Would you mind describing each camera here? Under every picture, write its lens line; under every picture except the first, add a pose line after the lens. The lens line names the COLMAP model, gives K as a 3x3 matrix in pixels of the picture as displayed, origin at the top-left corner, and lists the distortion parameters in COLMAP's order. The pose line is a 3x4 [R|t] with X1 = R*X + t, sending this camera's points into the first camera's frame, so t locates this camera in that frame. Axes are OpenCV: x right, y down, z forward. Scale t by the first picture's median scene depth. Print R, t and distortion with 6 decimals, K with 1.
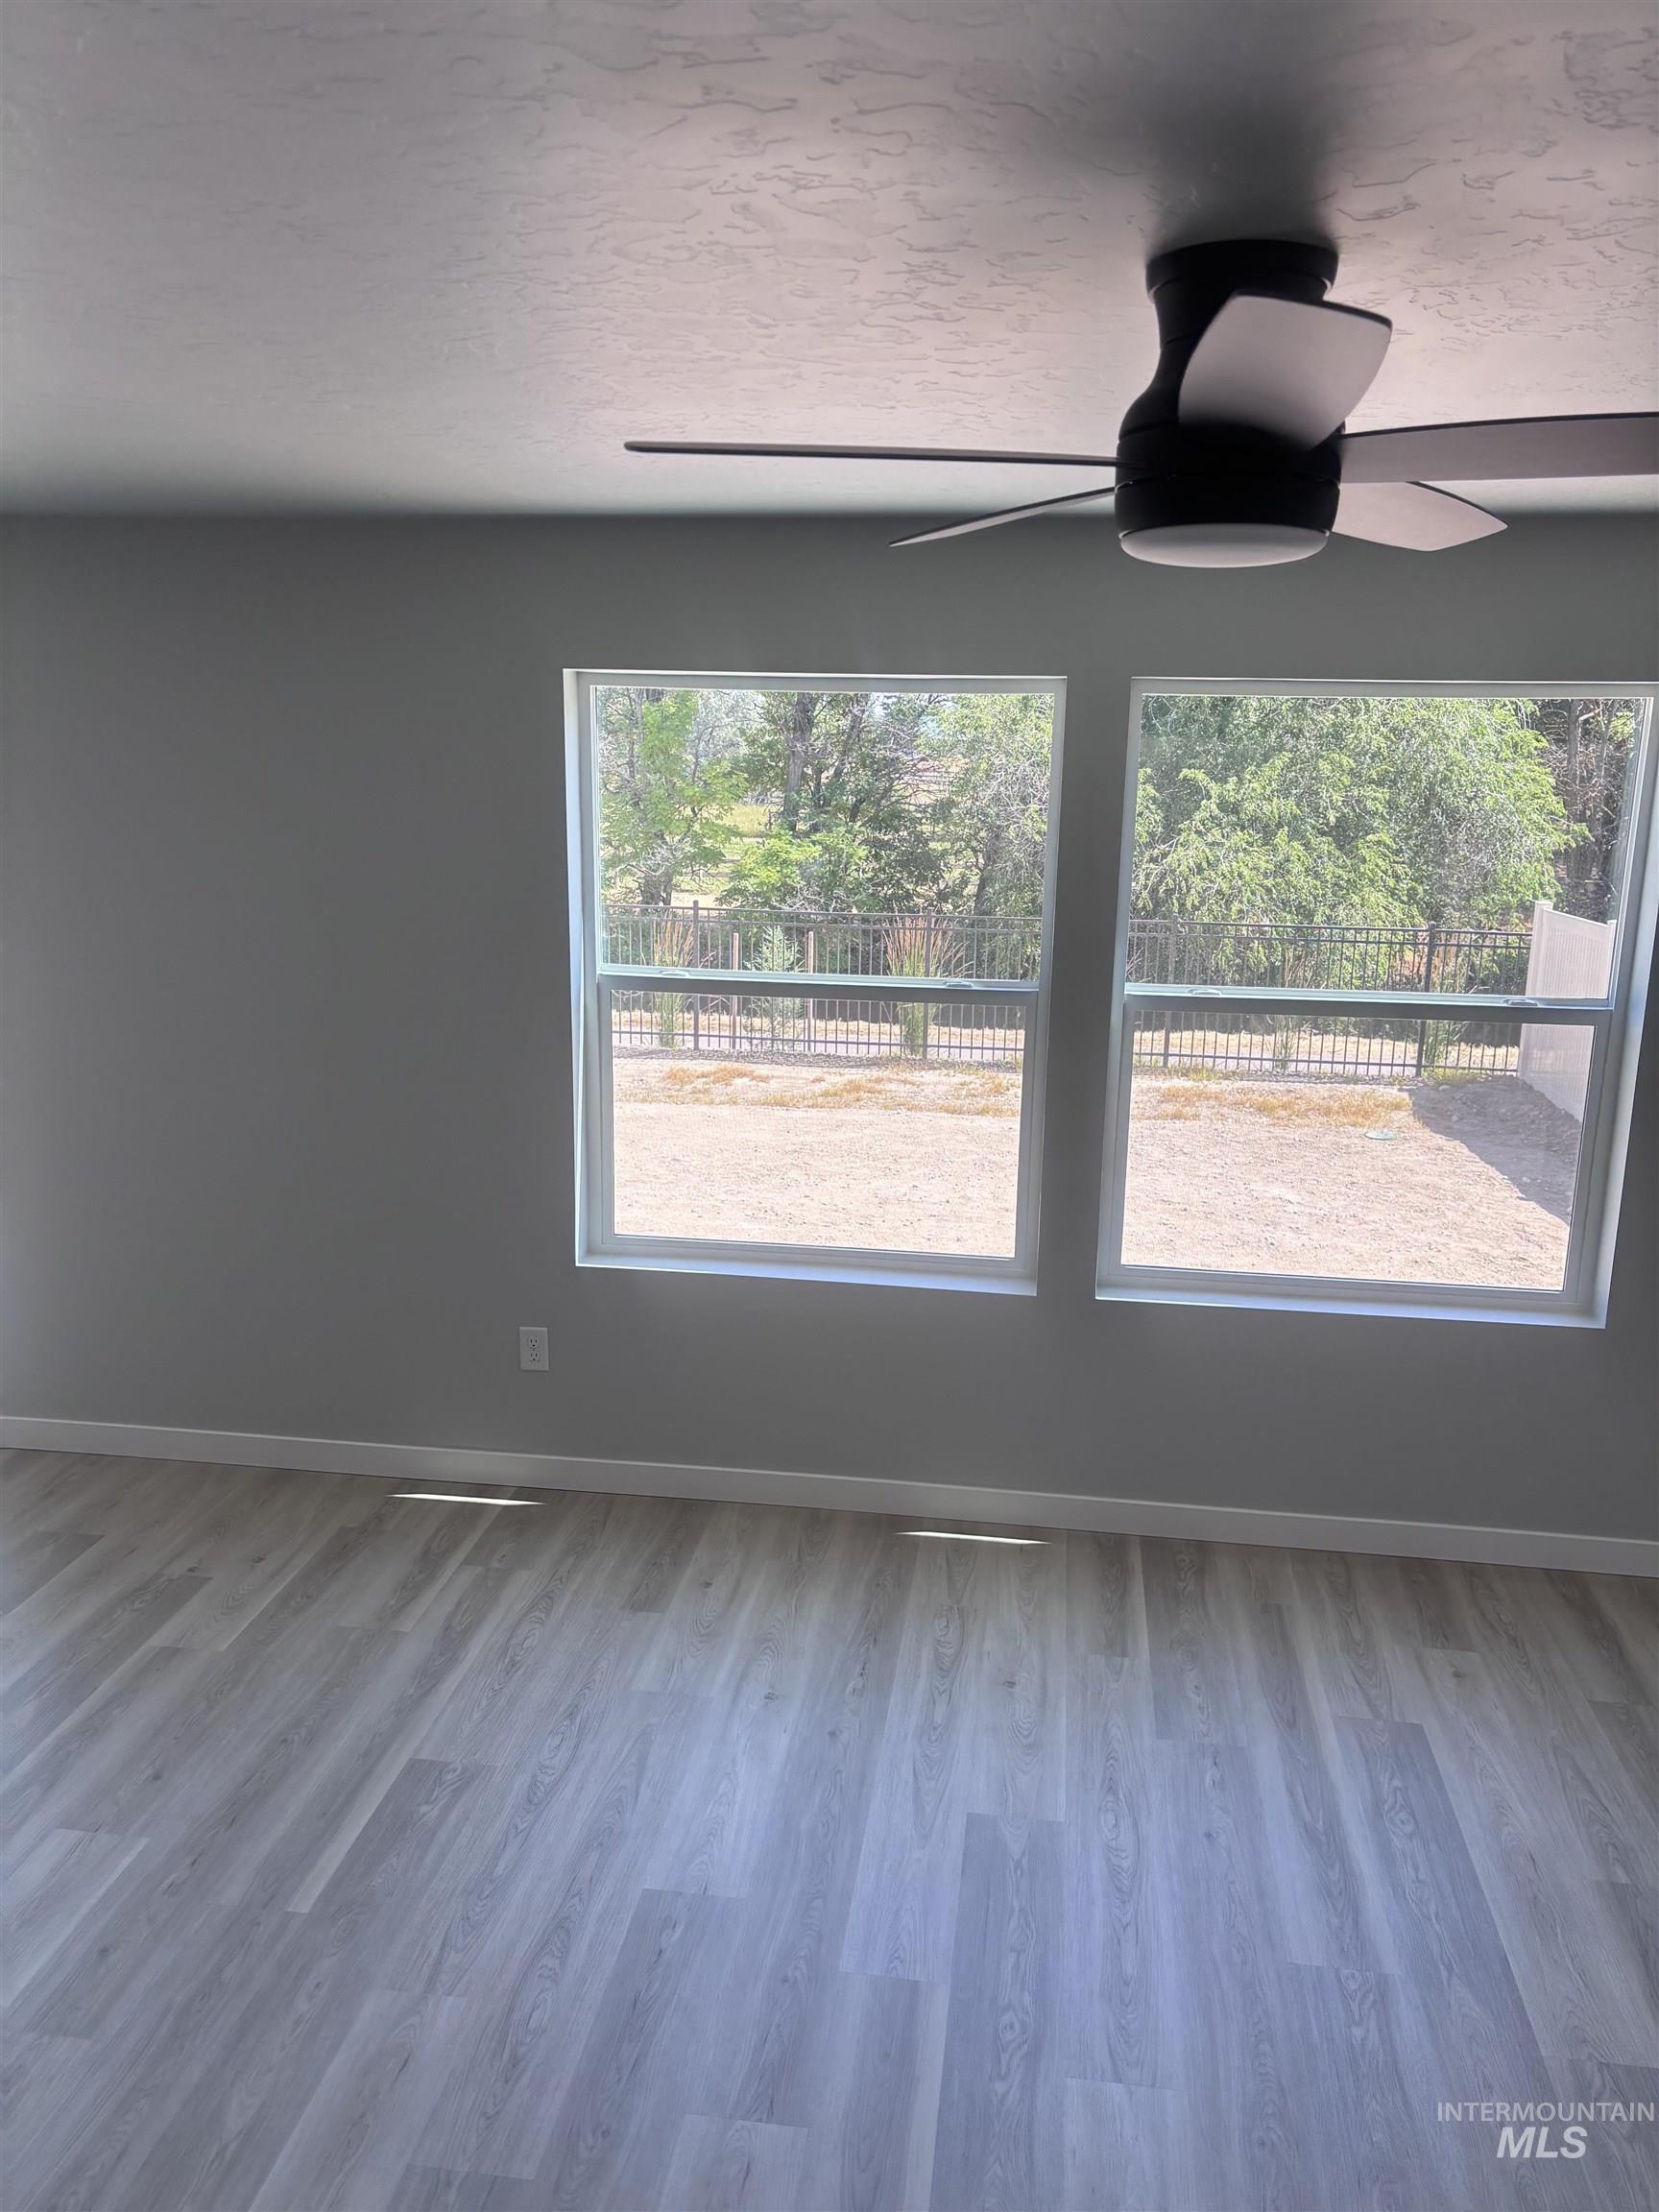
lens RADIAL K [[1673.8, 0, 837.4], [0, 1673.8, 1108.5], [0, 0, 1]] dist [0.026645, -0.007429]
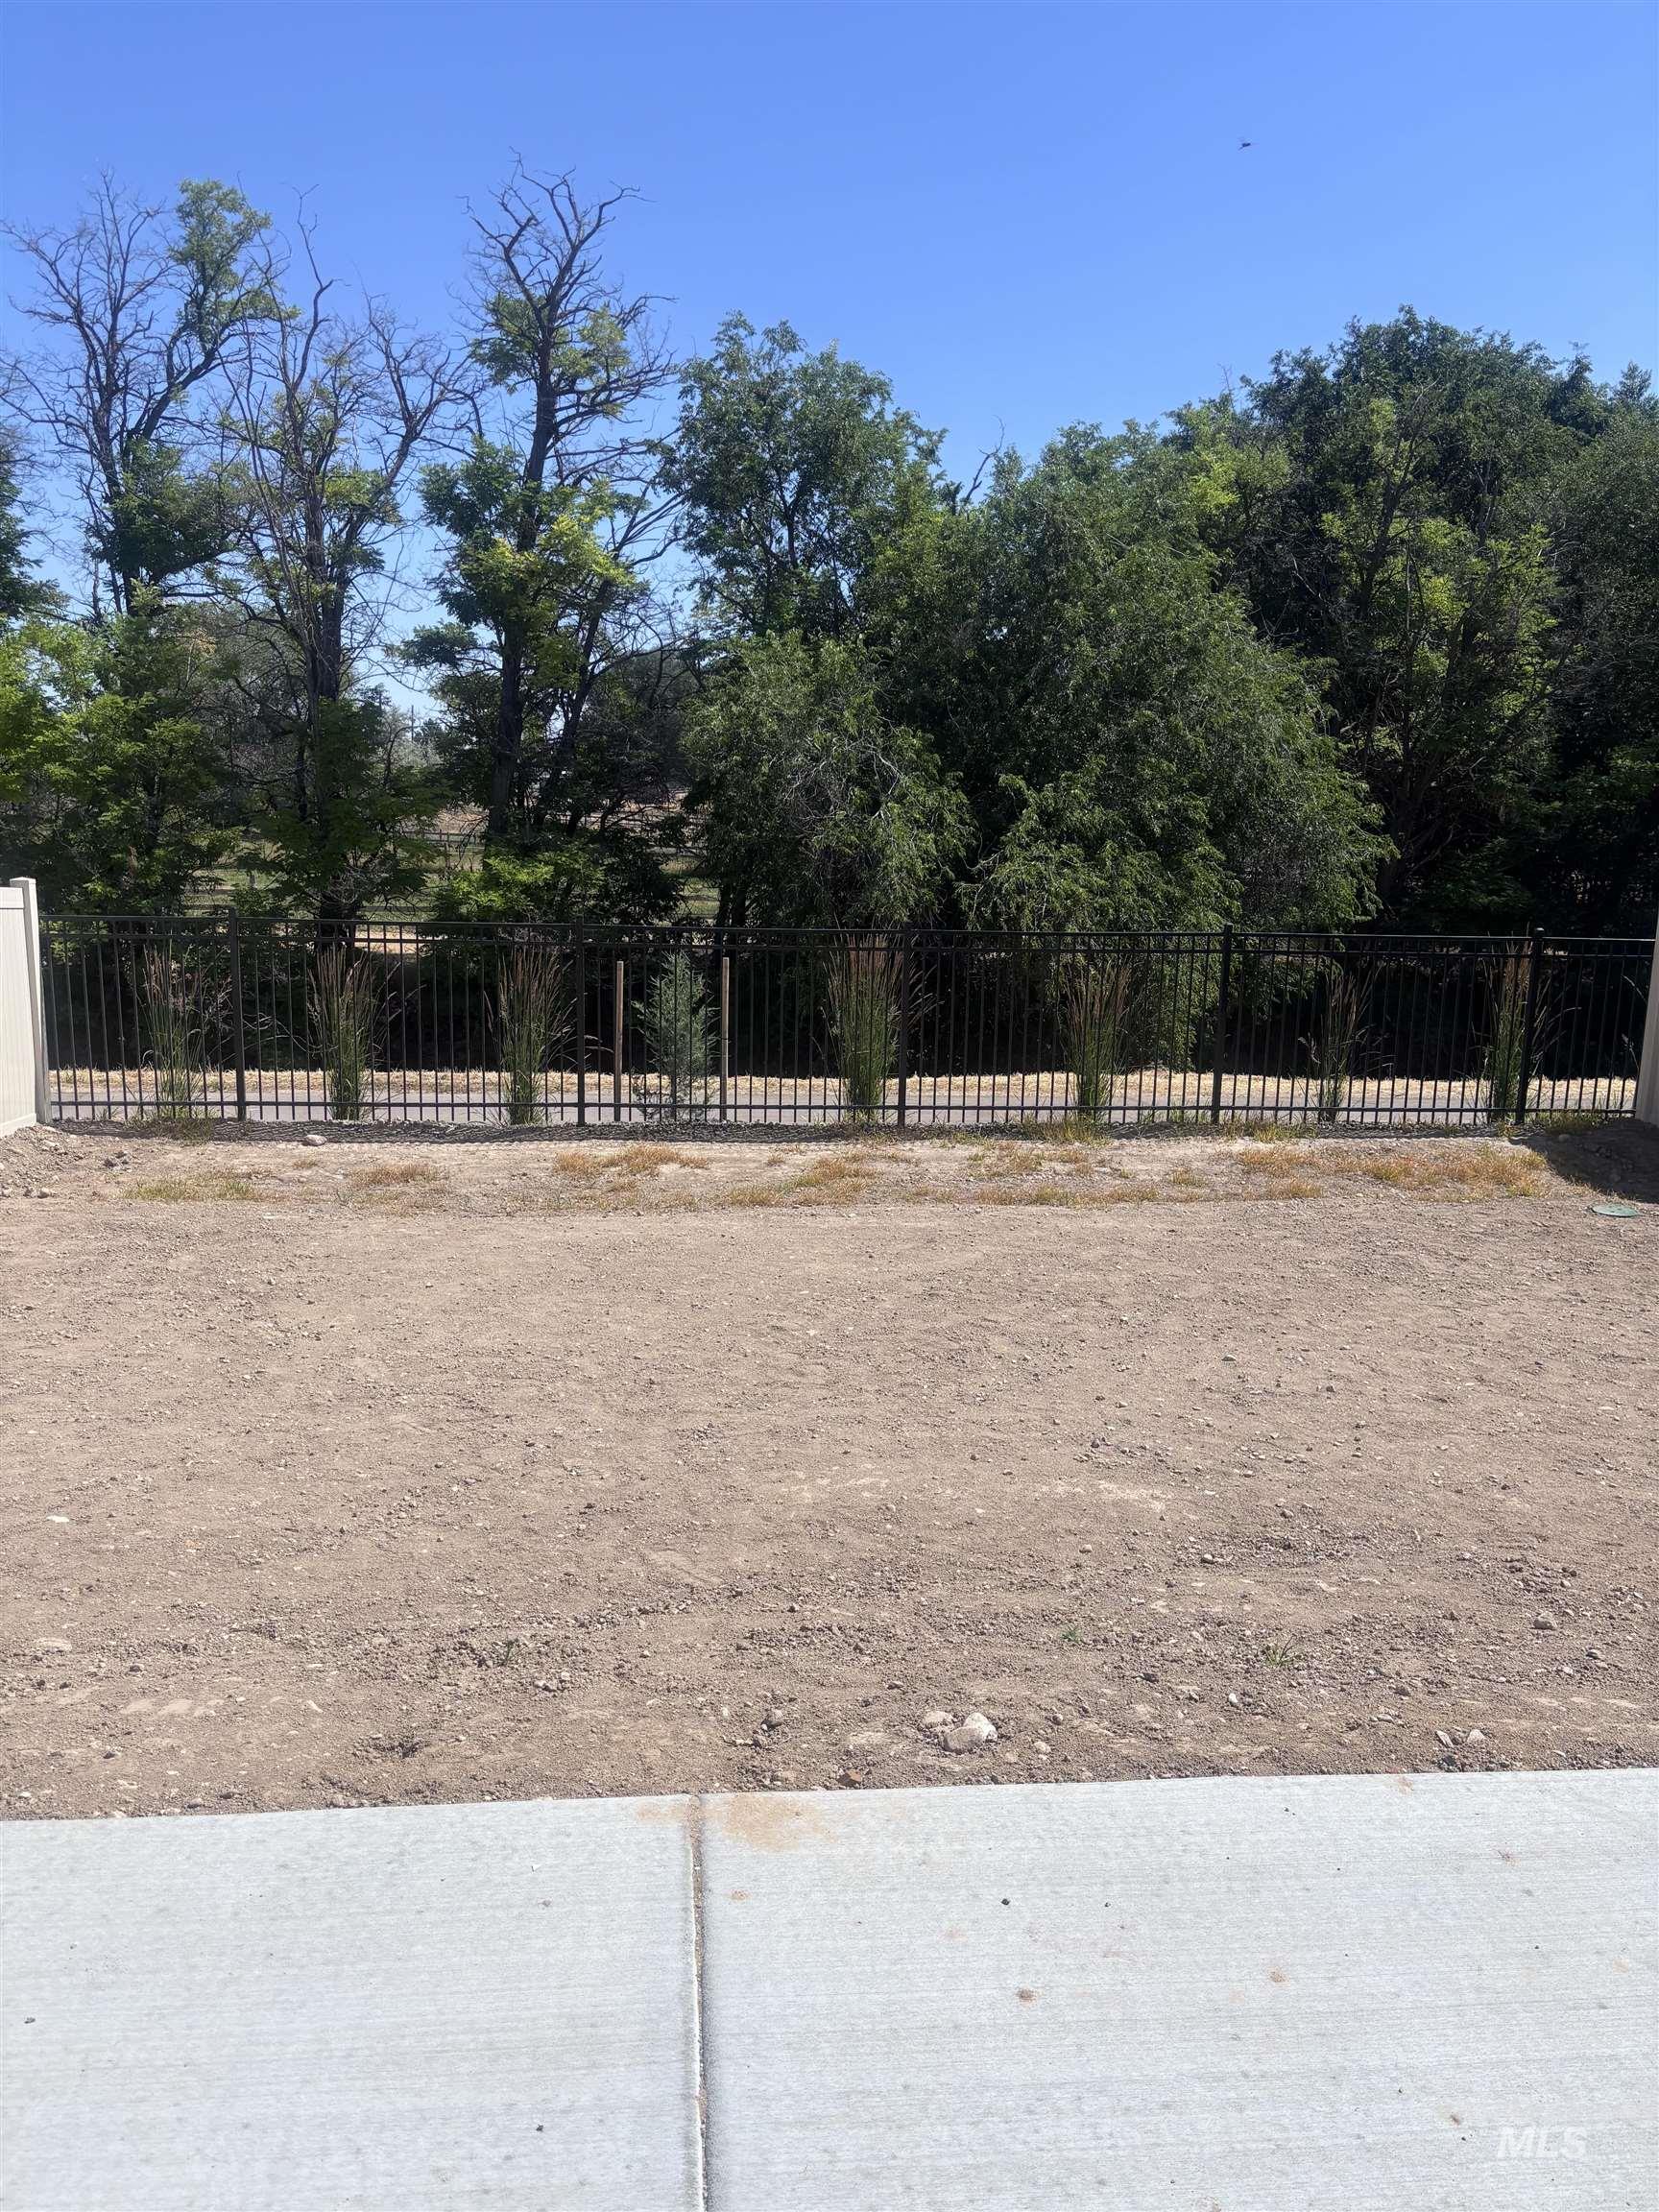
lens RADIAL K [[1673.8, 0, 818.0], [0, 1673.8, 1099.7], [0, 0, 1]] dist [0.026645, -0.007429]
pose [[0.972618, -0.035796, 0.229636, -0.154695], [0.042932, 0.998736, -0.026150, -0.024140], [-0.228410, 0.035292, 0.972925, 0.310017]]
